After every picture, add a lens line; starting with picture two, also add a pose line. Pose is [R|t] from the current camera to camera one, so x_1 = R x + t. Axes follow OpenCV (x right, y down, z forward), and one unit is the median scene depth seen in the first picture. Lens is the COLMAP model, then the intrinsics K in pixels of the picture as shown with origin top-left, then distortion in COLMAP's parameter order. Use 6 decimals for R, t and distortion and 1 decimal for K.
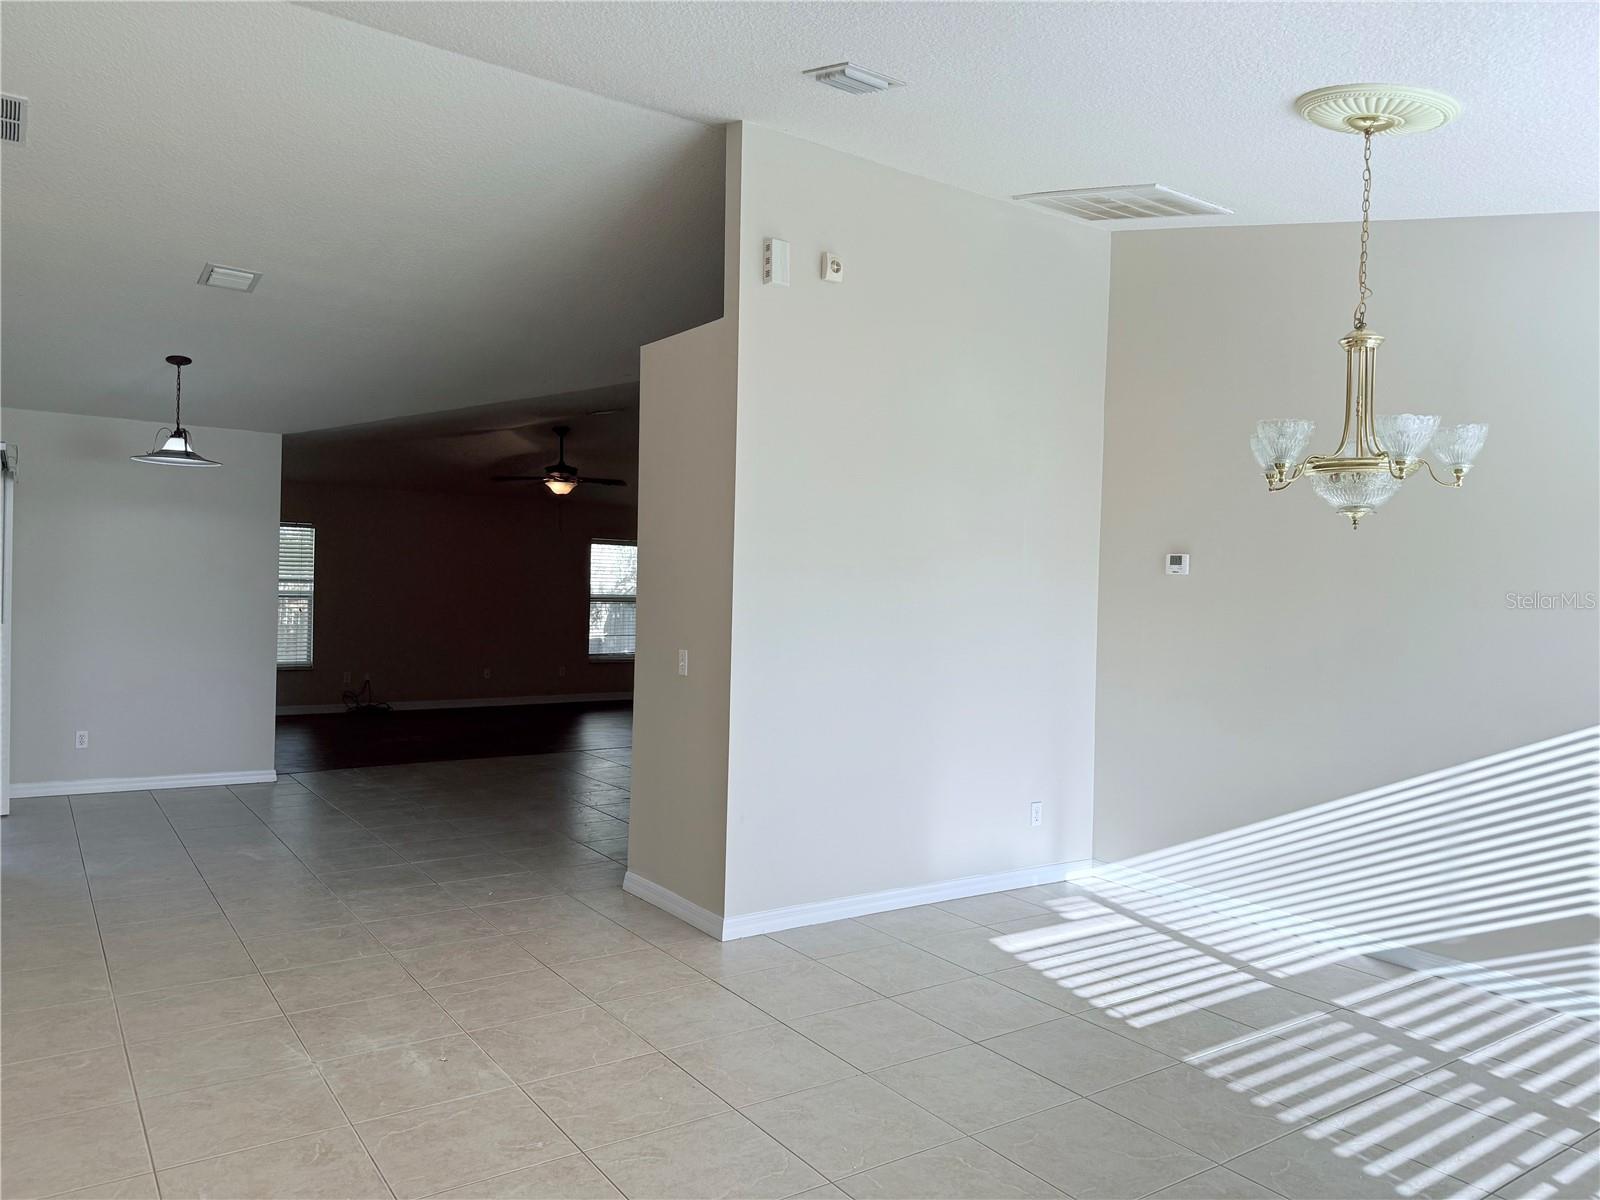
lens RADIAL K [[1131.8, 0, 814.8], [0, 1131.8, 597.4], [0, 0, 1]] dist [0.030421, -0.011420]
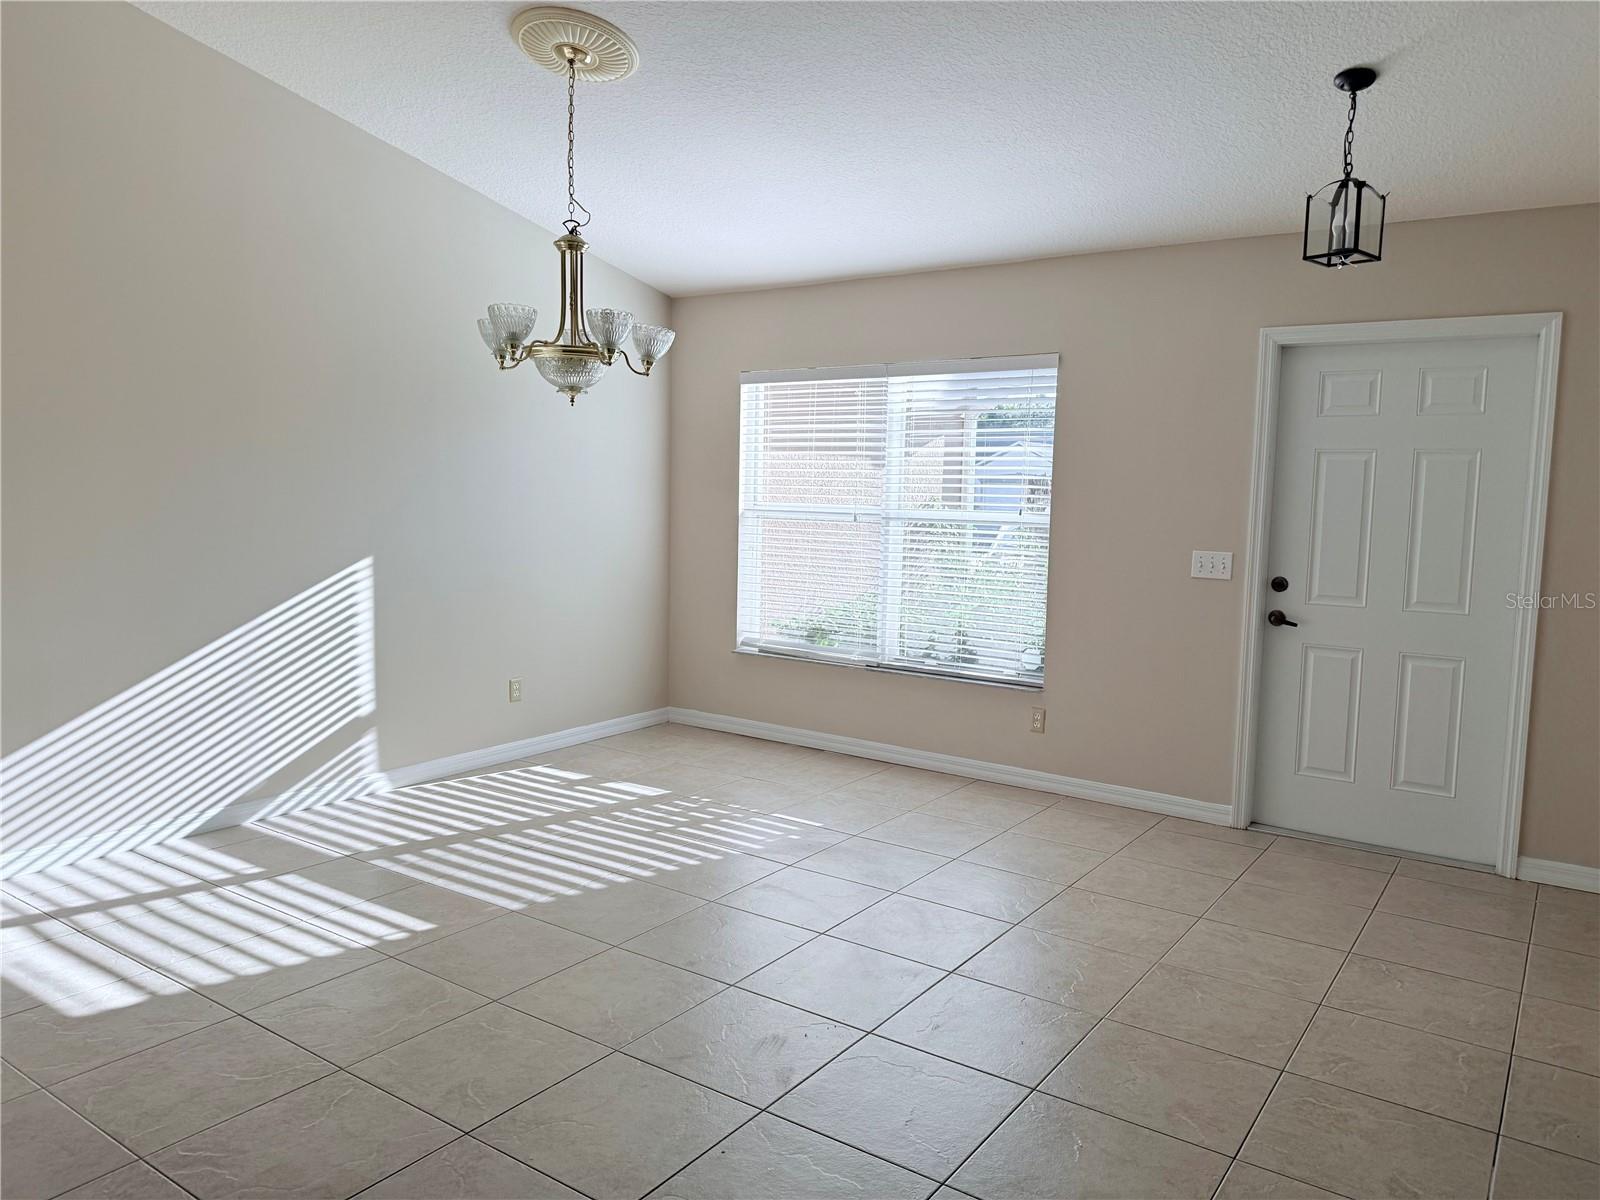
lens RADIAL K [[1131.8, 0, 812.6], [0, 1131.8, 602.1], [0, 0, 1]] dist [0.030421, -0.011420]
pose [[-0.348081, -0.129012, 0.928545, -0.624897], [-0.027829, 0.991471, 0.127323, -0.010355], [-0.937051, 0.018479, -0.348703, 0.988654]]
